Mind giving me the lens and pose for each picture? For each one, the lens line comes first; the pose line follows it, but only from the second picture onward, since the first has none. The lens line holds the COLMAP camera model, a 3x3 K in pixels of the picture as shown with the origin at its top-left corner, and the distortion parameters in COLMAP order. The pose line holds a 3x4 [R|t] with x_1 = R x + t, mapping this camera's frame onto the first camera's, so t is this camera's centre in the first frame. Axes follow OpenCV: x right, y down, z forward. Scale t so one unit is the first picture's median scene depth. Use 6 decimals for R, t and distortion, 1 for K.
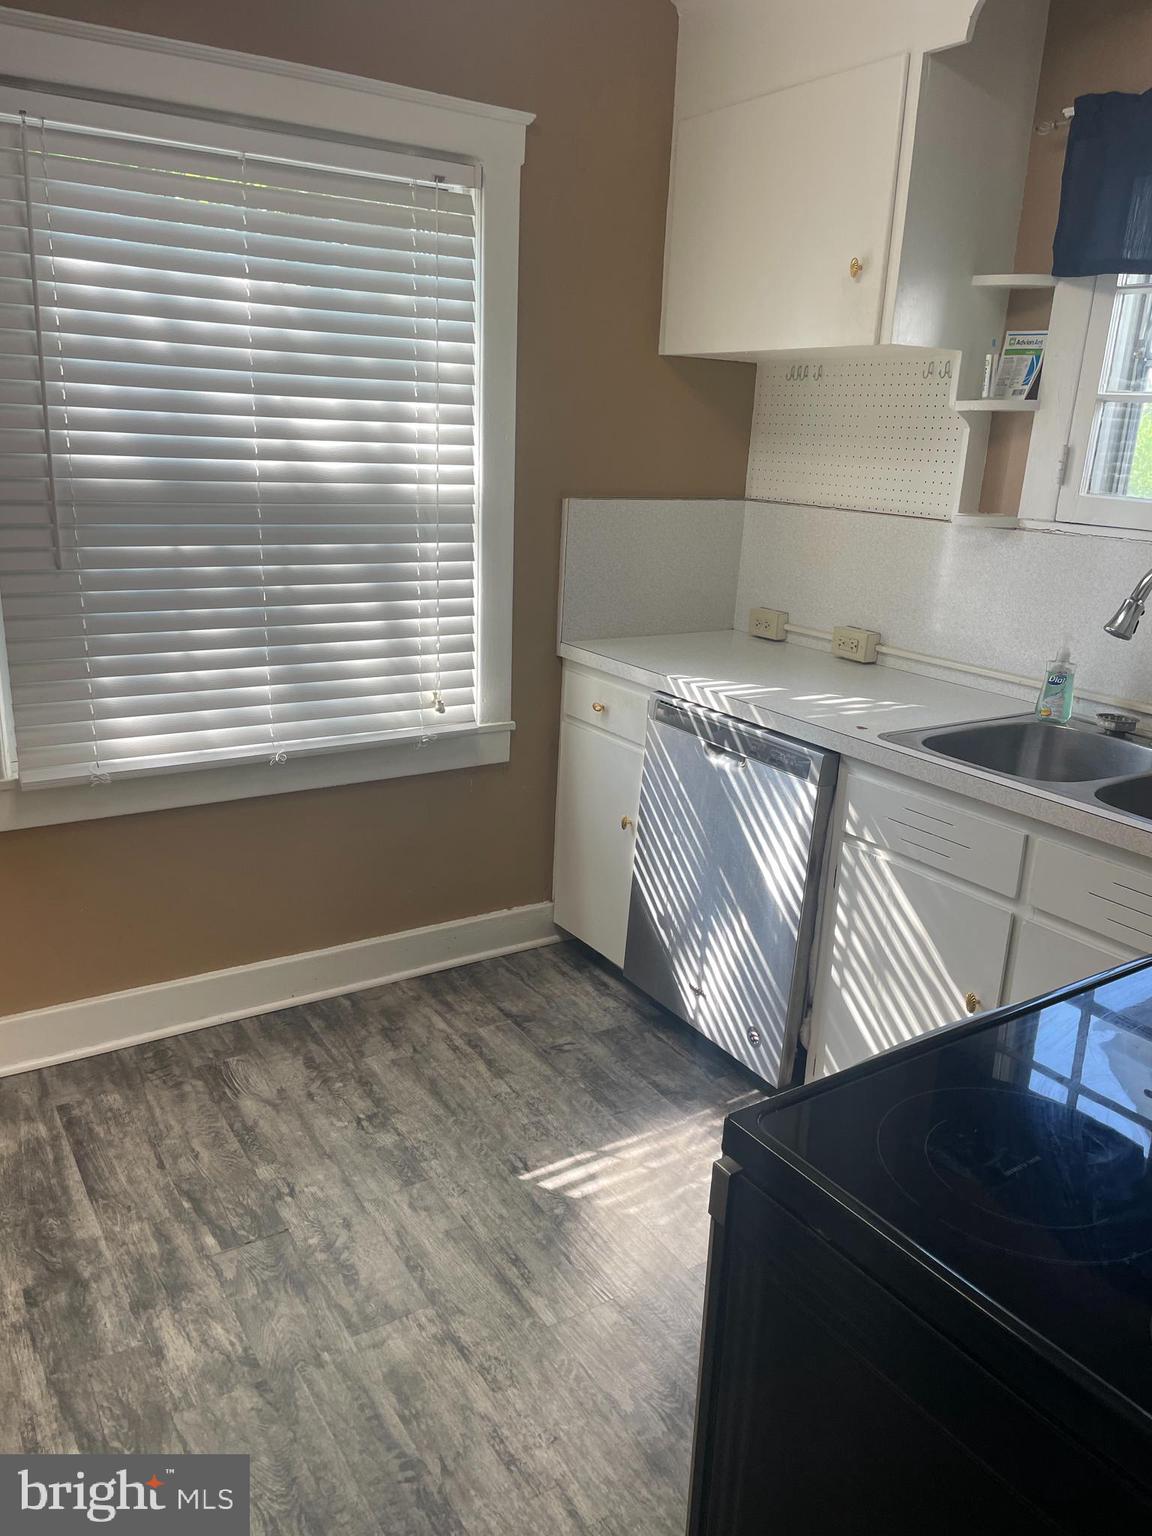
lens RADIAL K [[1164.4, 0, 573.8], [0, 1164.4, 768.7], [0, 0, 1]] dist [0.007696, -0.001309]
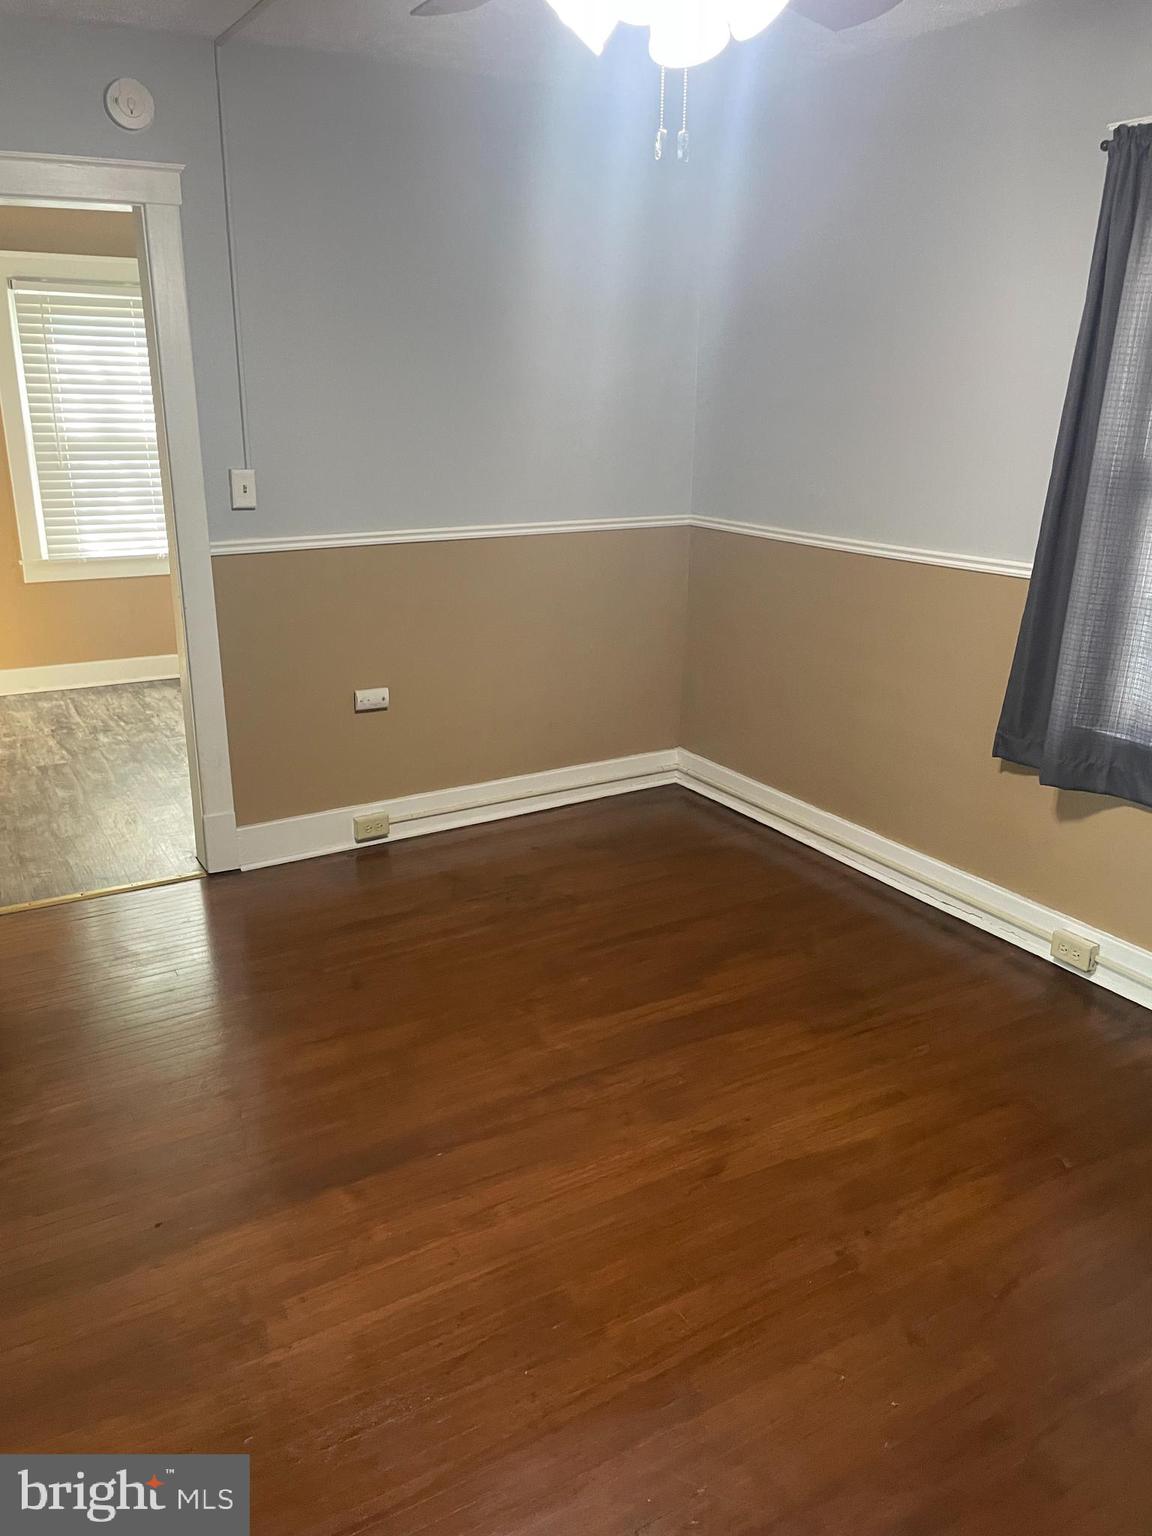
lens RADIAL K [[1164.4, 0, 576.0], [0, 1164.4, 768.9], [0, 0, 1]] dist [0.007696, -0.001309]
pose [[0.997885, -0.021502, -0.061347, 0.855246], [0.022131, 0.999709, 0.009590, 0.503328], [0.061123, -0.010928, 0.998070, -1.533305]]
